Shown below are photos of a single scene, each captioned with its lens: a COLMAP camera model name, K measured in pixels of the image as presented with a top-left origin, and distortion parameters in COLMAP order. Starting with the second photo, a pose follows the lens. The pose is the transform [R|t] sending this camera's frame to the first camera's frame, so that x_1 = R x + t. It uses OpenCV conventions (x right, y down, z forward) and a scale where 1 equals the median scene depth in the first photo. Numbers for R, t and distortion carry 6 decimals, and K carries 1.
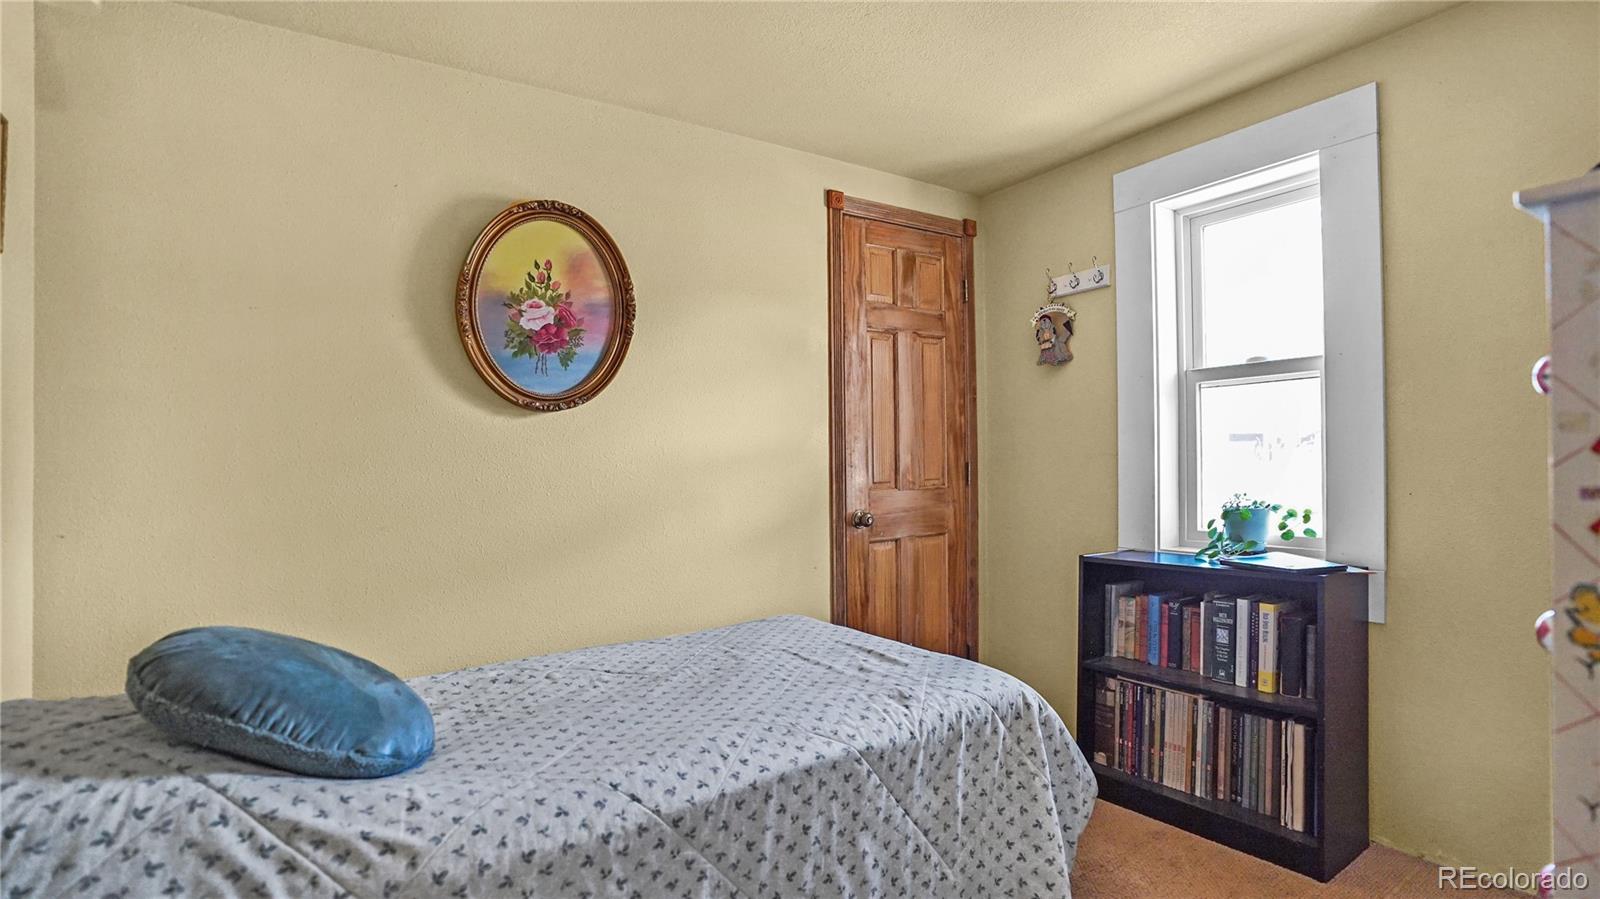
lens RADIAL K [[739.3, 0, 802.8], [0, 739.3, 453.8], [0, 0, 1]] dist [-0.063282, 0.023644]
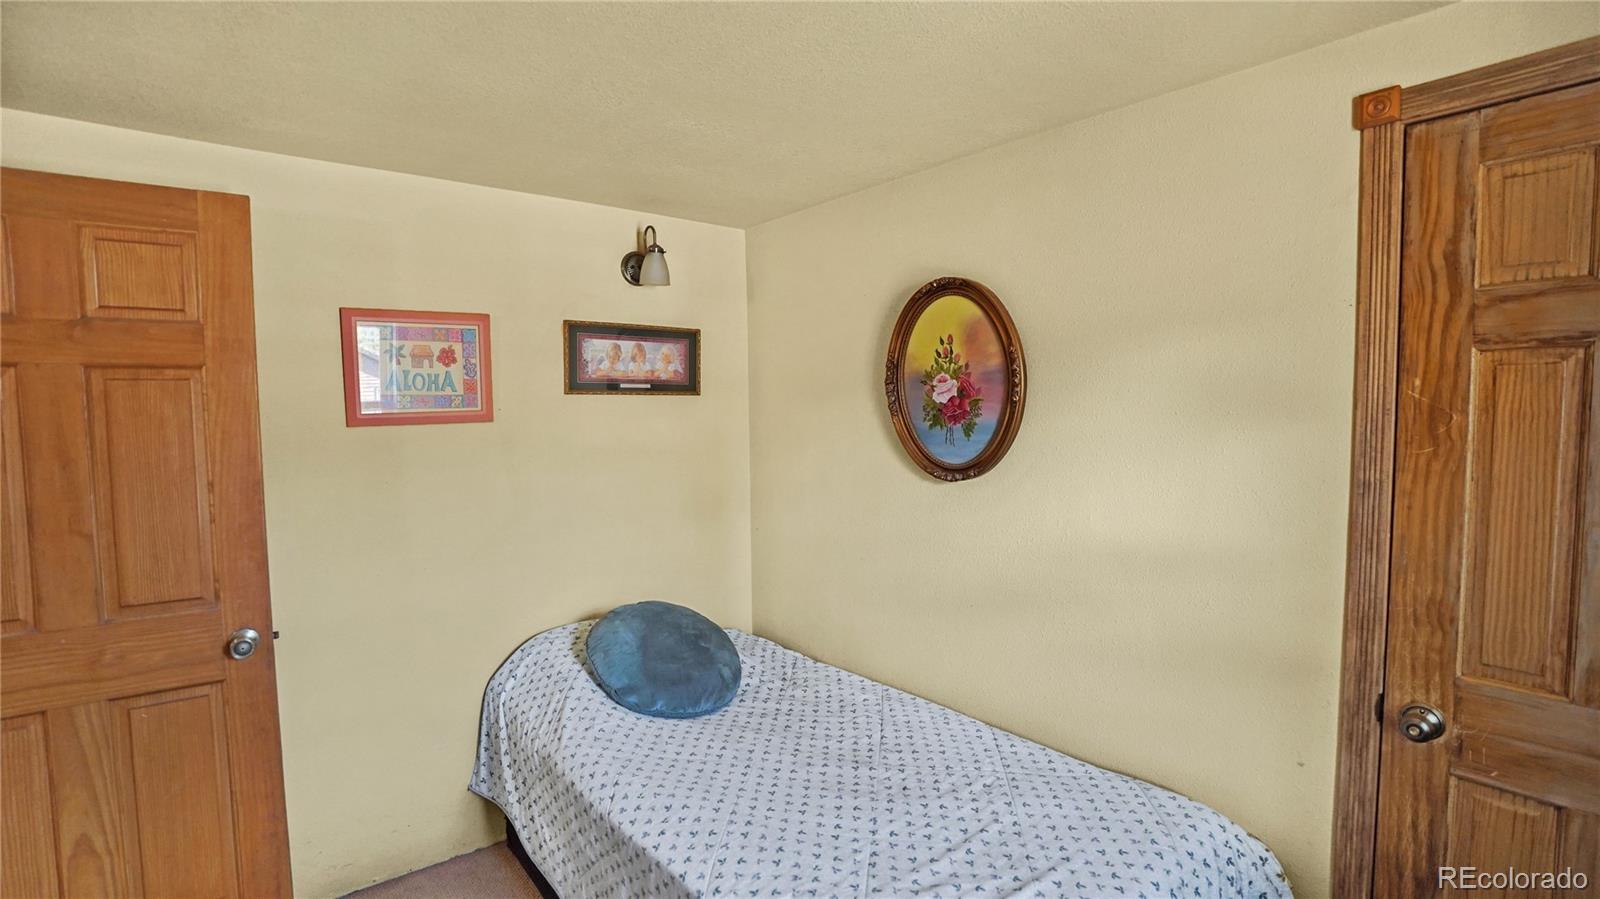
lens RADIAL K [[739.3, 0, 802.8], [0, 739.3, 453.8], [0, 0, 1]] dist [-0.063282, 0.023644]
pose [[0.105804, 0.089027, -0.990394, 0.662006], [0.011200, 0.995814, 0.090711, -0.192969], [0.994324, -0.020690, 0.104364, 0.679701]]
